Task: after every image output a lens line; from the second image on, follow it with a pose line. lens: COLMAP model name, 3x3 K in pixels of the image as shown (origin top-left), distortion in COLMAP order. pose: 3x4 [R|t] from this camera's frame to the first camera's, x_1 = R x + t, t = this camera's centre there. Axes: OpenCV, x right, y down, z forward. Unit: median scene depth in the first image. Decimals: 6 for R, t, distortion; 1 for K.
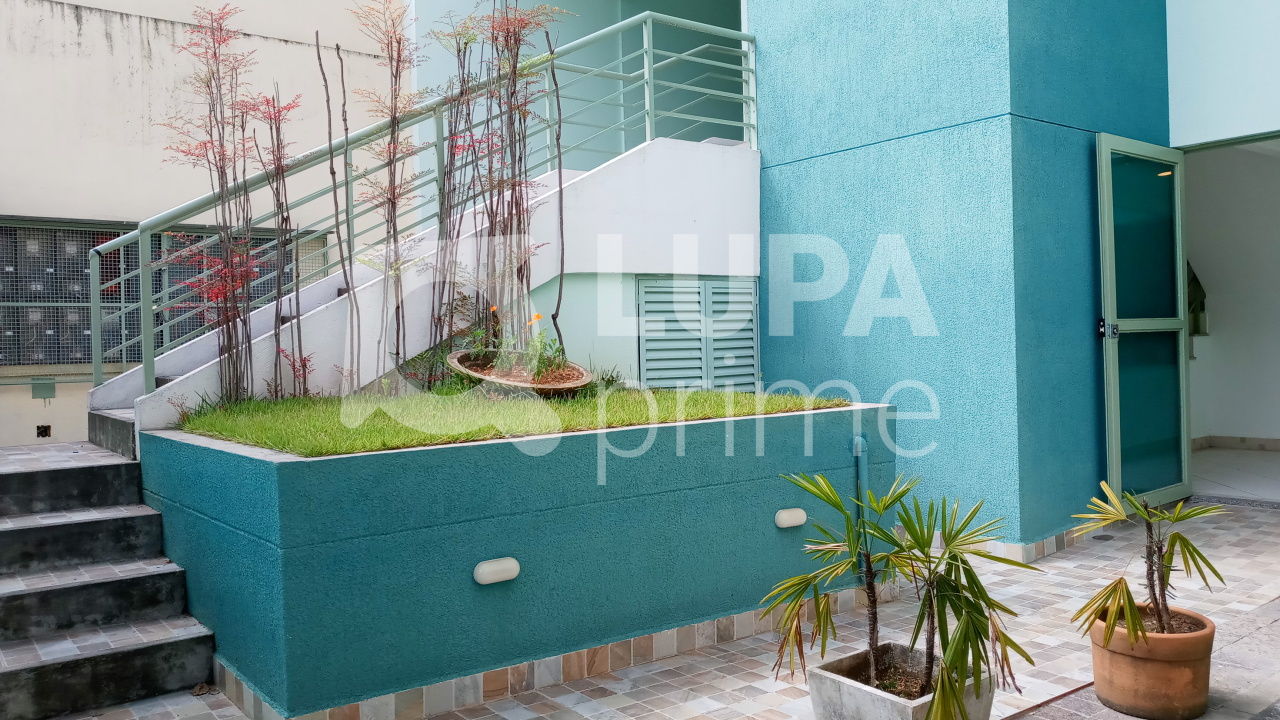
lens RADIAL K [[973.0, 0, 640.0], [0, 973.0, 360.0], [0, 0, 1]] dist [0.124933, -0.299629]
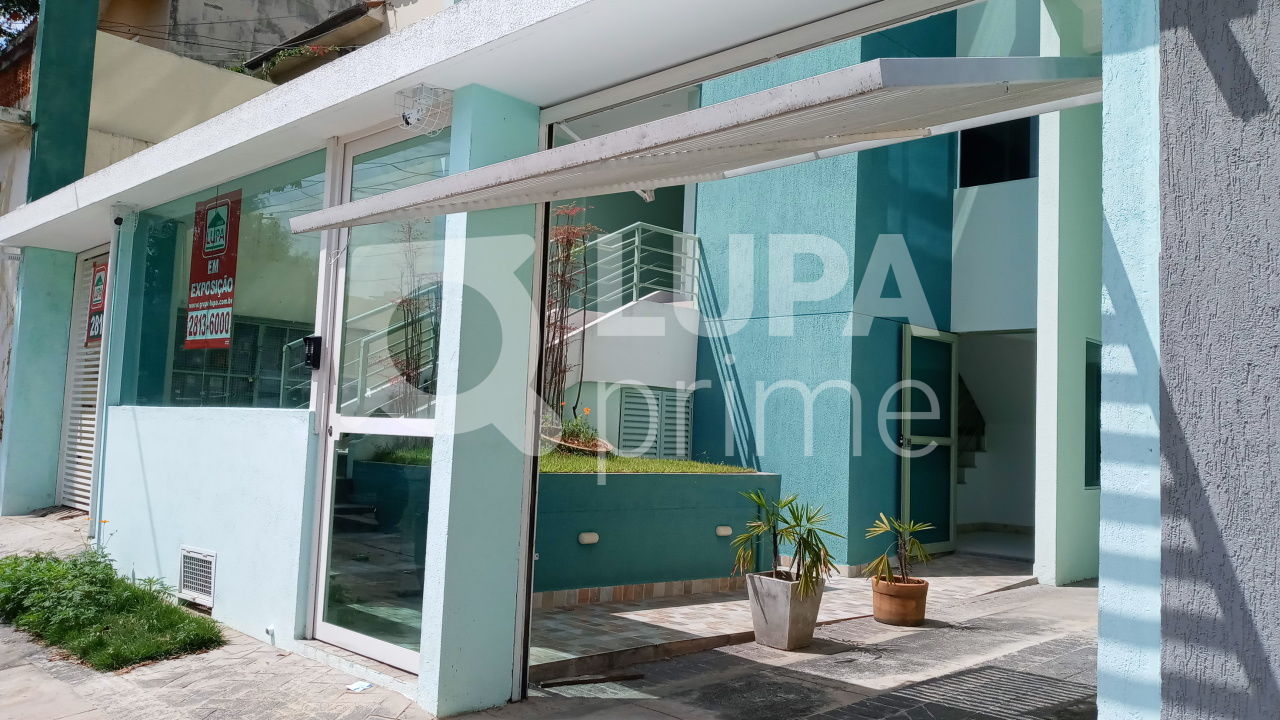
lens RADIAL K [[973.0, 0, 640.0], [0, 973.0, 360.0], [0, 0, 1]] dist [0.124933, -0.299629]
pose [[0.988325, 0.082364, 0.128182, -0.306396], [-0.070674, 0.993134, -0.093224, 0.028705], [-0.134980, 0.083077, 0.987359, -0.949582]]
